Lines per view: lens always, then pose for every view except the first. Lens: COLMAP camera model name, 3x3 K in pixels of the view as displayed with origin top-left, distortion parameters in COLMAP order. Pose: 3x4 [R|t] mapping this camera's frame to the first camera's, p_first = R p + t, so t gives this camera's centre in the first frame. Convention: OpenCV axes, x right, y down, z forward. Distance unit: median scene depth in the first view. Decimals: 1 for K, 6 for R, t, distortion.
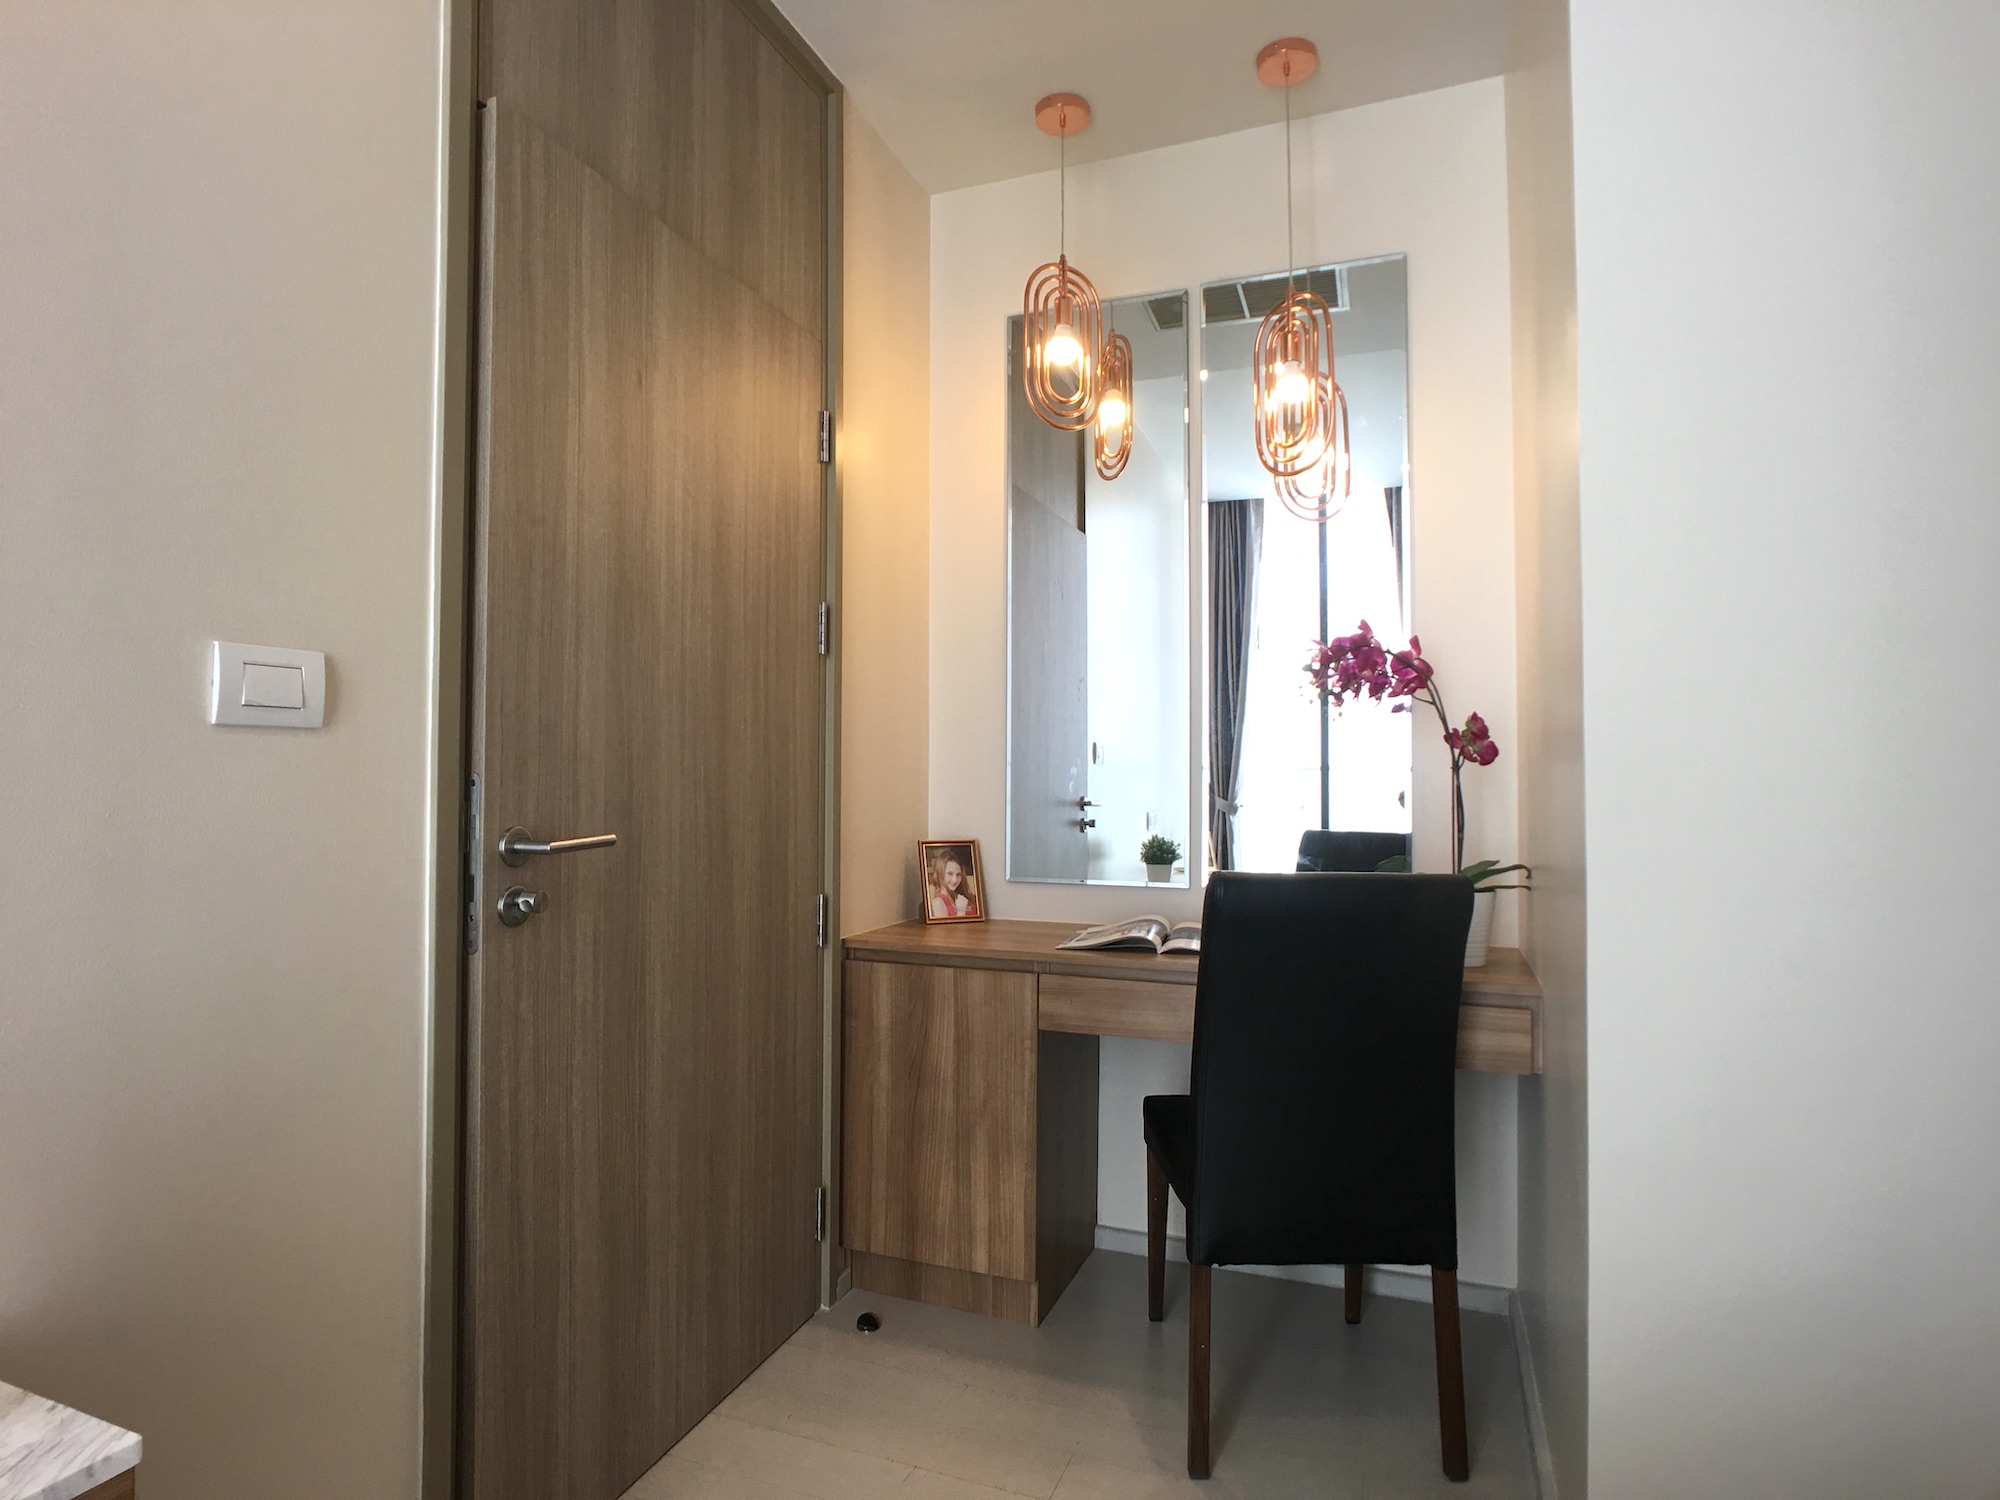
lens RADIAL K [[1090.0, 0, 977.4], [0, 1090.0, 754.2], [0, 0, 1]] dist [-0.038804, 0.019656]
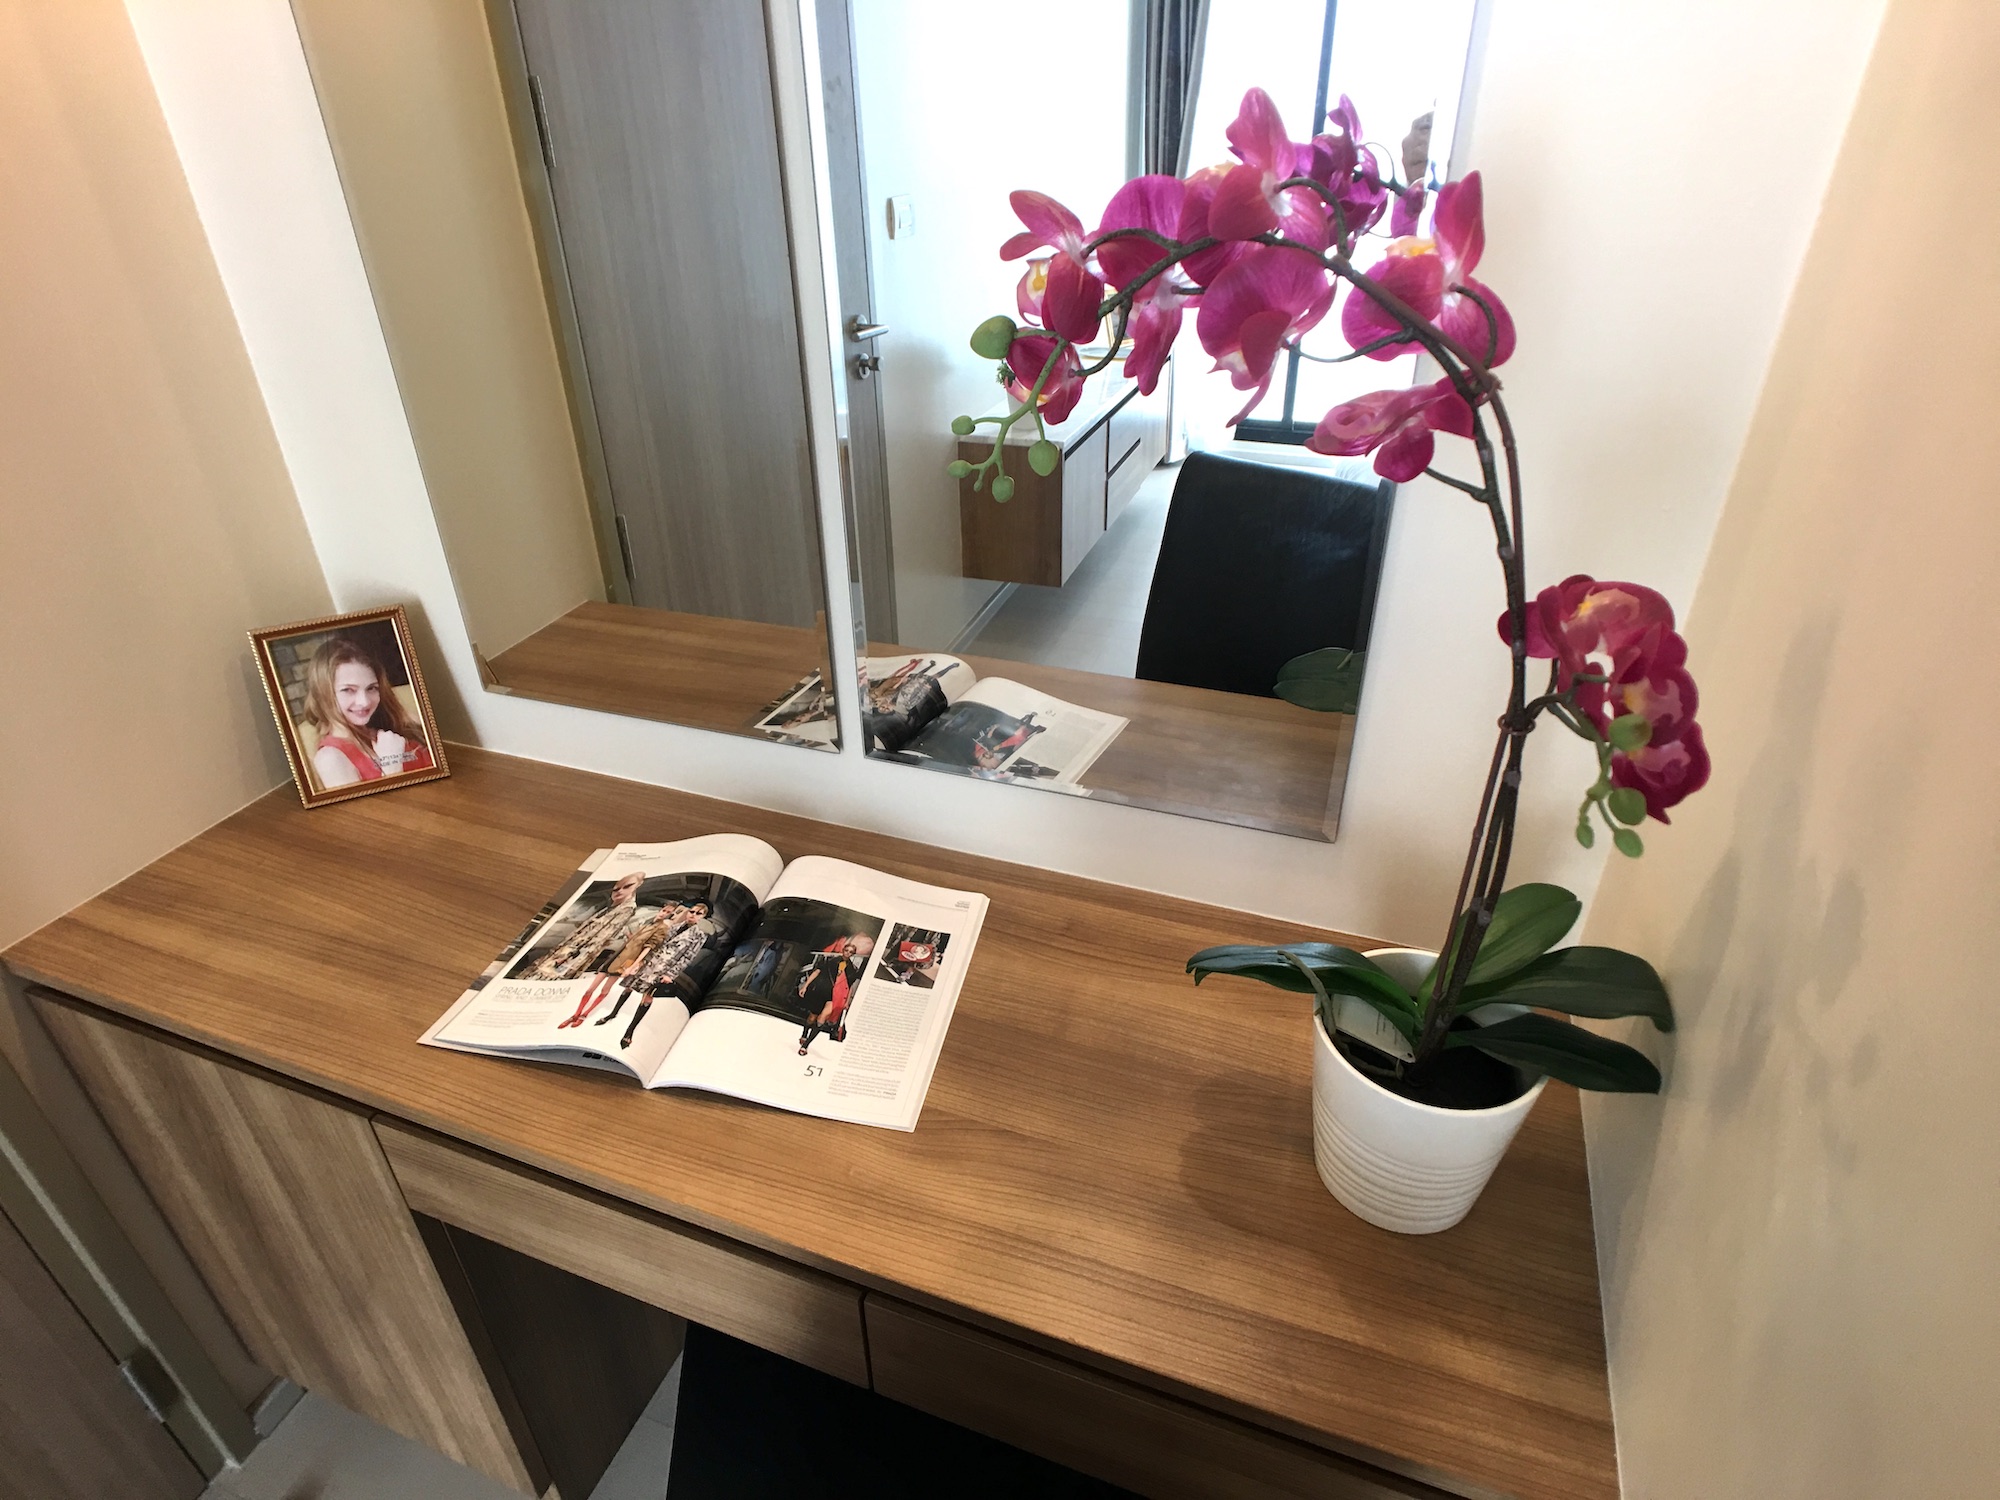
lens RADIAL K [[1090.0, 0, 977.4], [0, 1090.0, 754.2], [0, 0, 1]] dist [-0.038804, 0.019656]
pose [[0.999266, -0.035298, 0.014878, 0.233105], [0.022131, 0.849021, 0.527895, -0.101900], [-0.031266, -0.527178, 0.849179, 0.595456]]
